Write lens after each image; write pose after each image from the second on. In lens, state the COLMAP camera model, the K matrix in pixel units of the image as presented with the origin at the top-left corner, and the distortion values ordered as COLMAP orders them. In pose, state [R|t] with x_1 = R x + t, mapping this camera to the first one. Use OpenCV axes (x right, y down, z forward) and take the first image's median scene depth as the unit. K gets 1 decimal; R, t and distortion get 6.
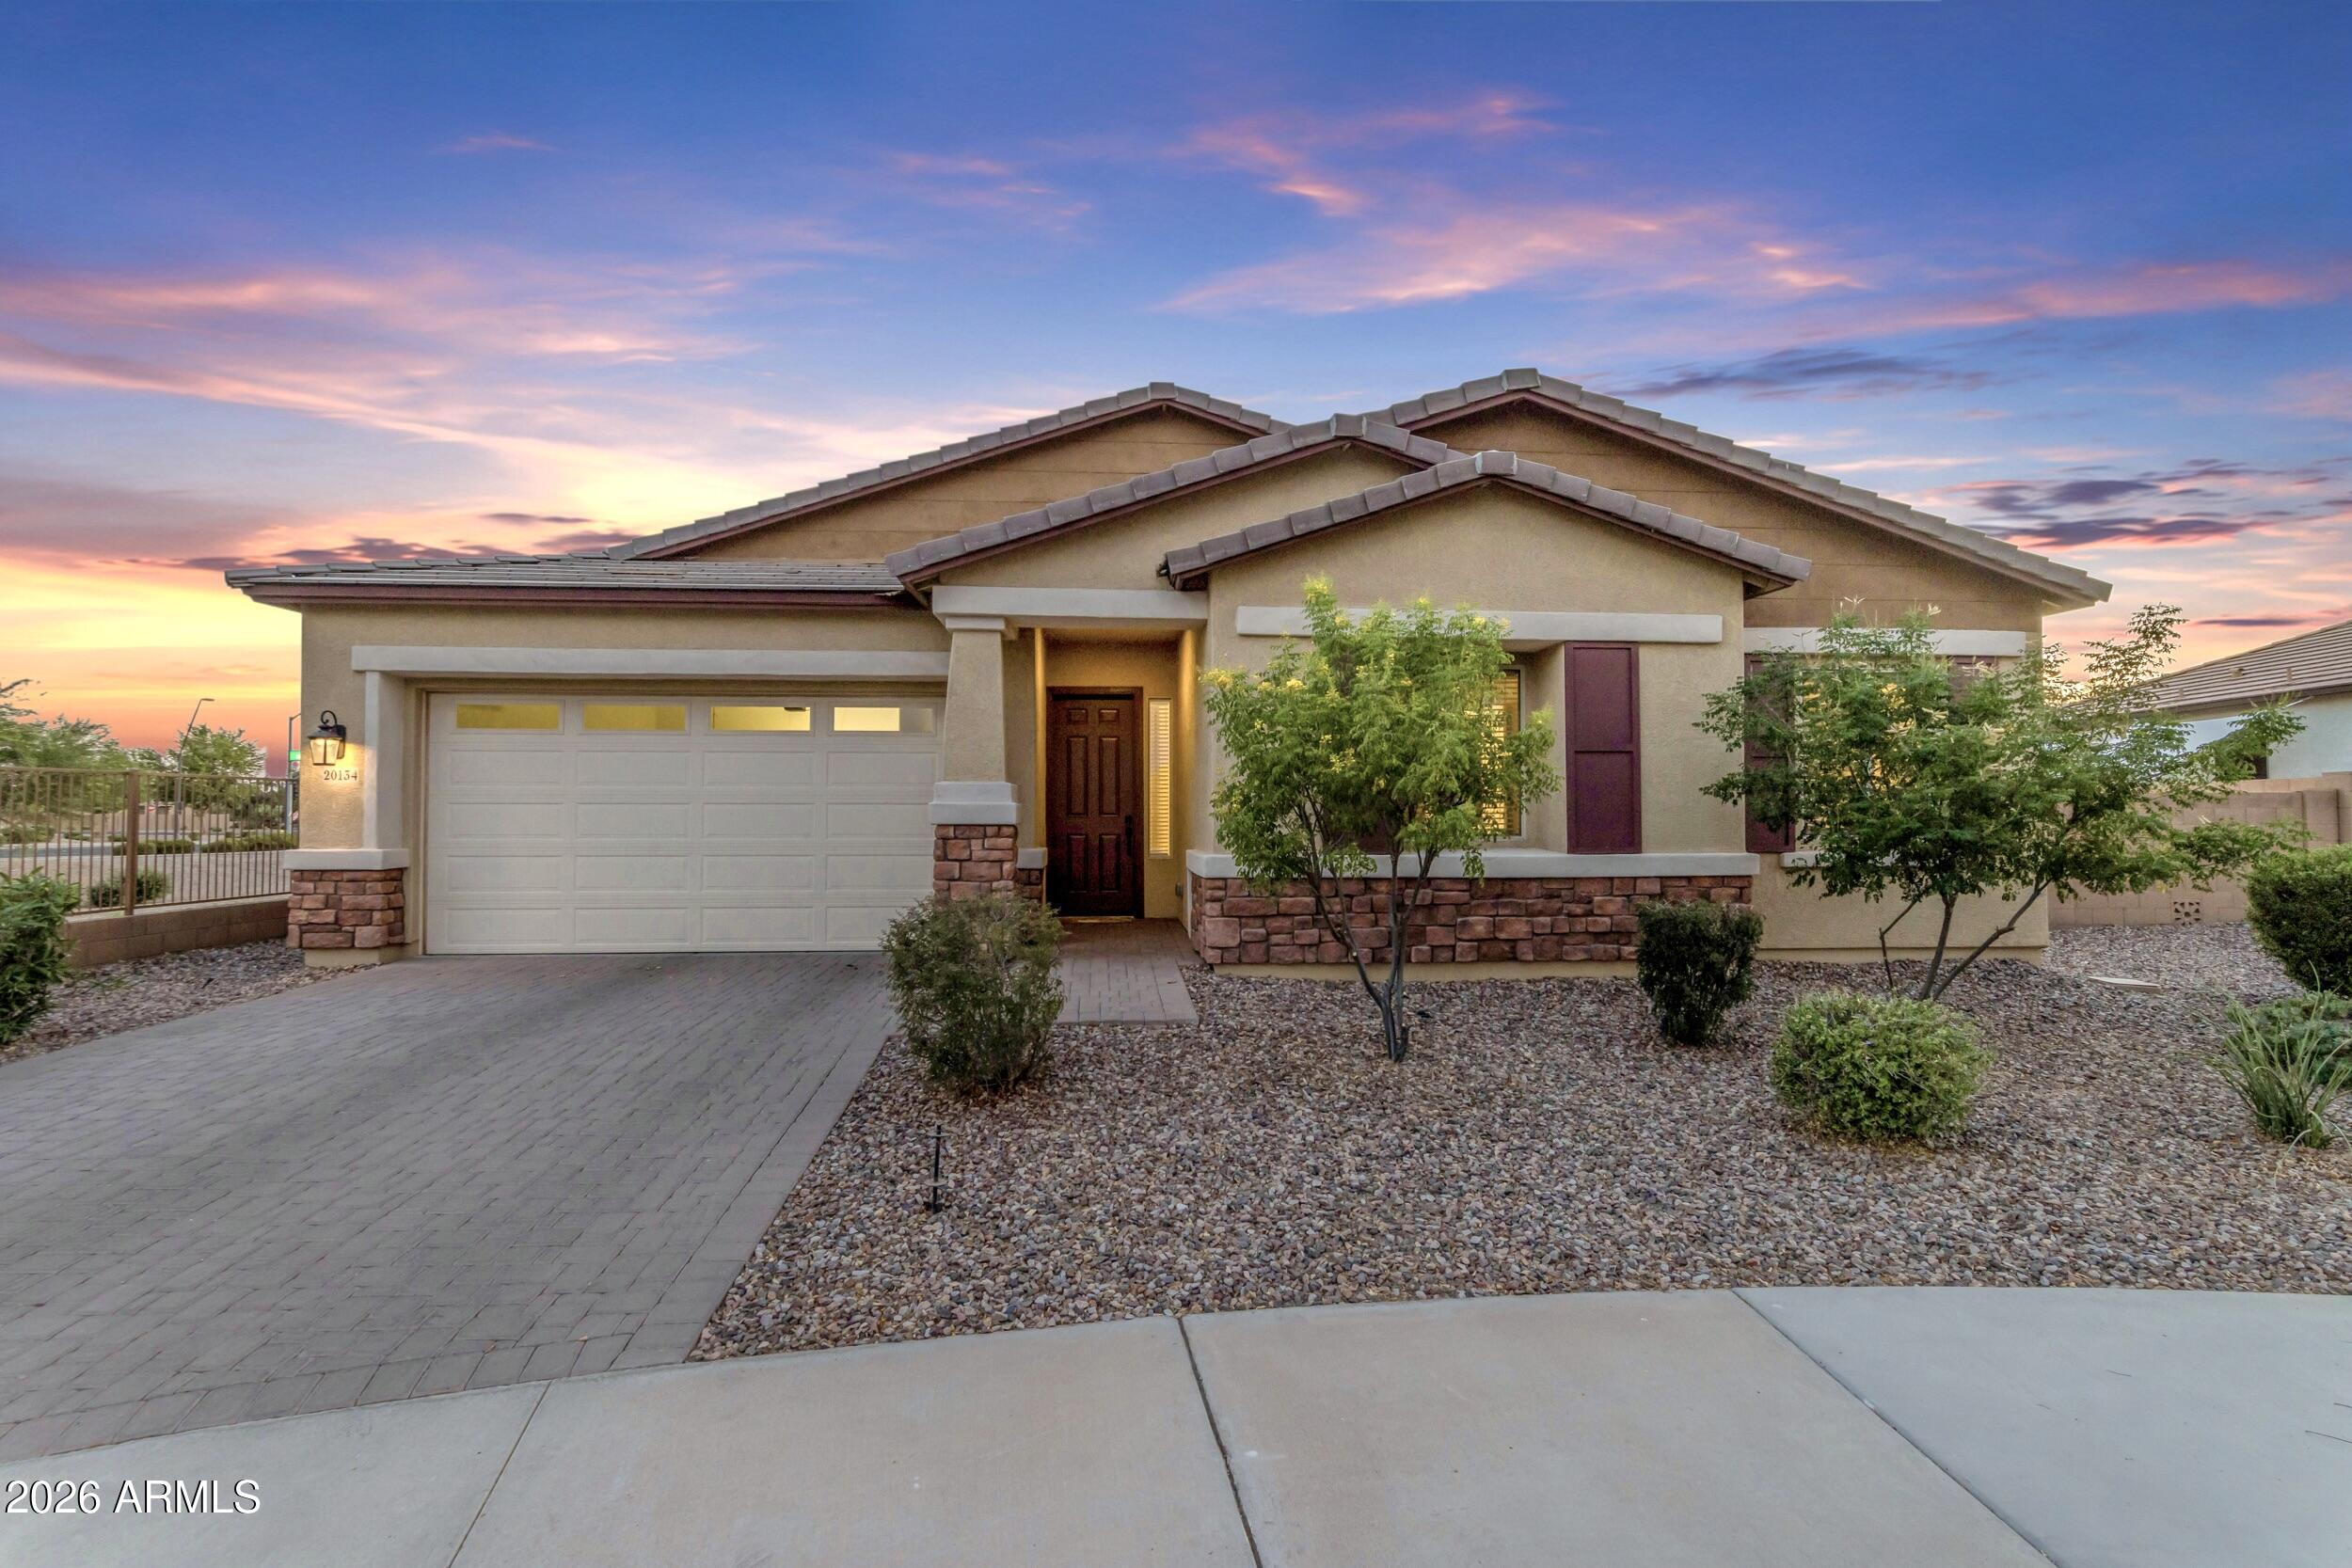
lens RADIAL K [[1095.1, 0, 1172.4], [0, 1095.1, 777.9], [0, 0, 1]] dist [-0.000414, 0.000856]
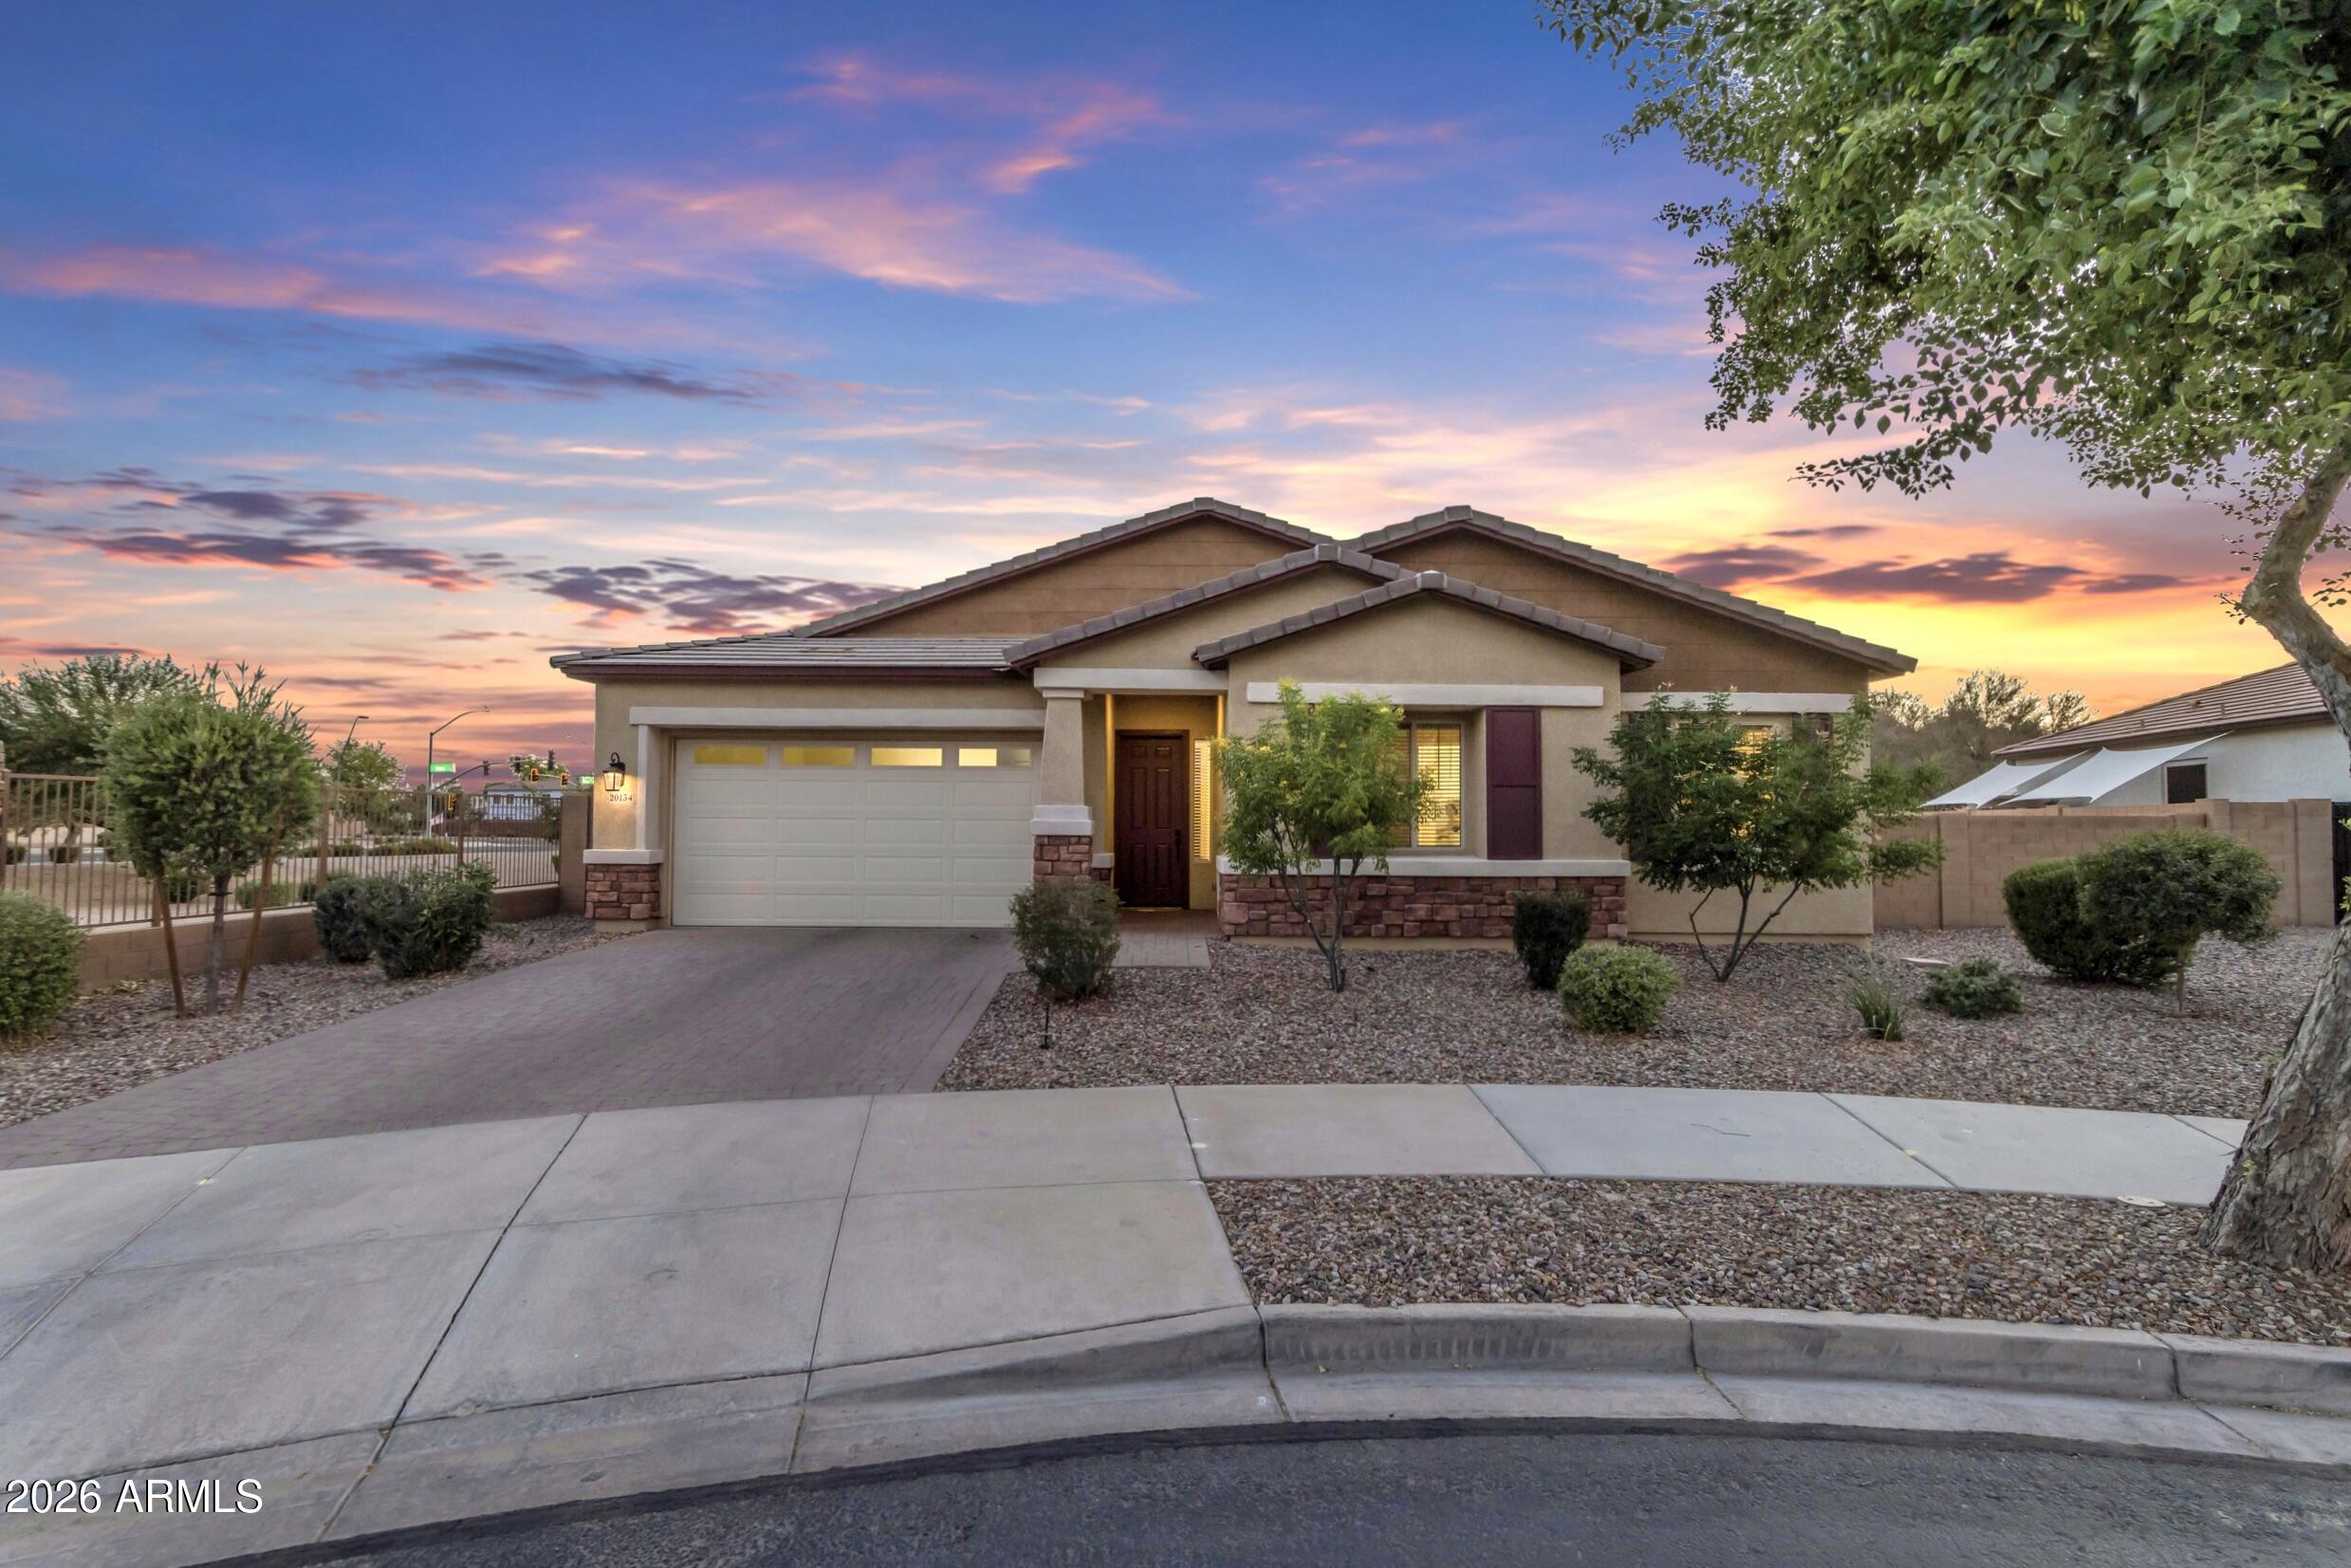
lens RADIAL K [[1094.6, 0, 1168.1], [0, 1094.6, 783.8], [0, 0, 1]] dist [-0.000414, 0.000856]
pose [[0.997392, 0.003687, -0.072076, 0.058385], [-0.004113, 0.999975, -0.005761, -0.016965], [0.072053, 0.006043, 0.997382, -0.407218]]
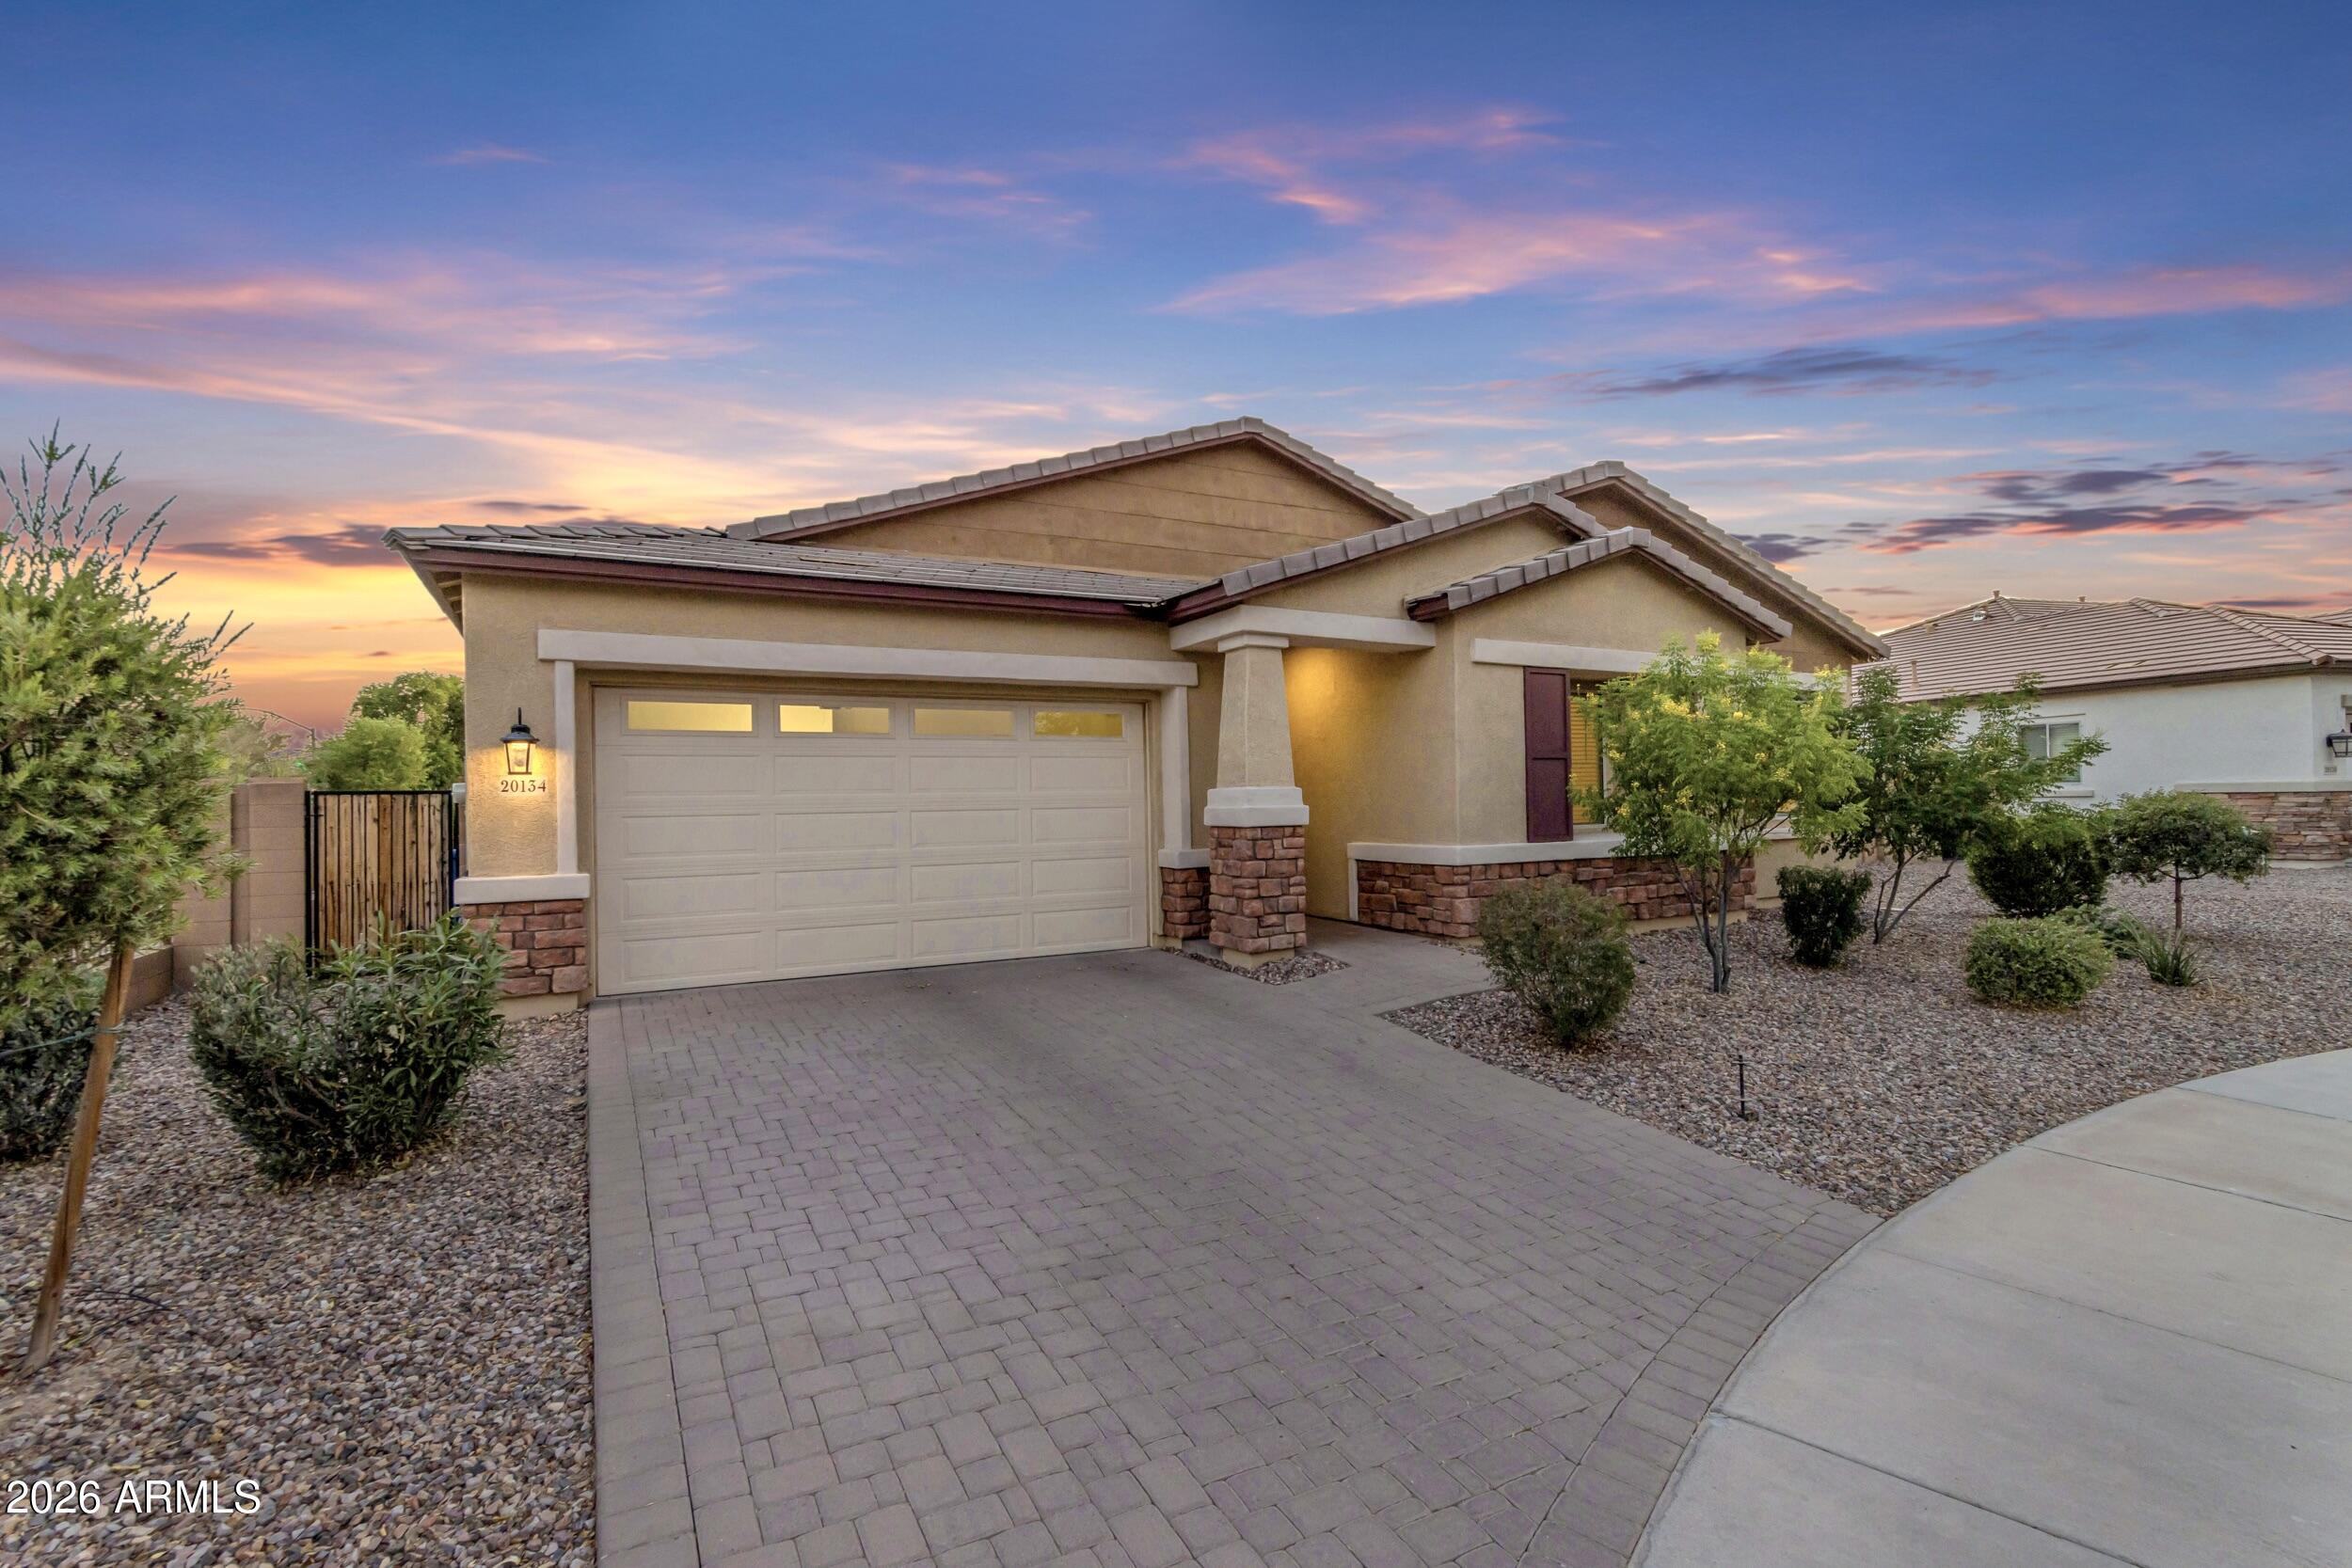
lens RADIAL K [[1095.1, 0, 1170.0], [0, 1095.1, 785.6], [0, 0, 1]] dist [-0.000414, 0.000856]
pose [[0.905931, -0.010011, 0.423307, -0.737558], [0.003754, 0.999871, 0.015612, -0.015145], [-0.423408, -0.012555, 0.905852, 0.055247]]
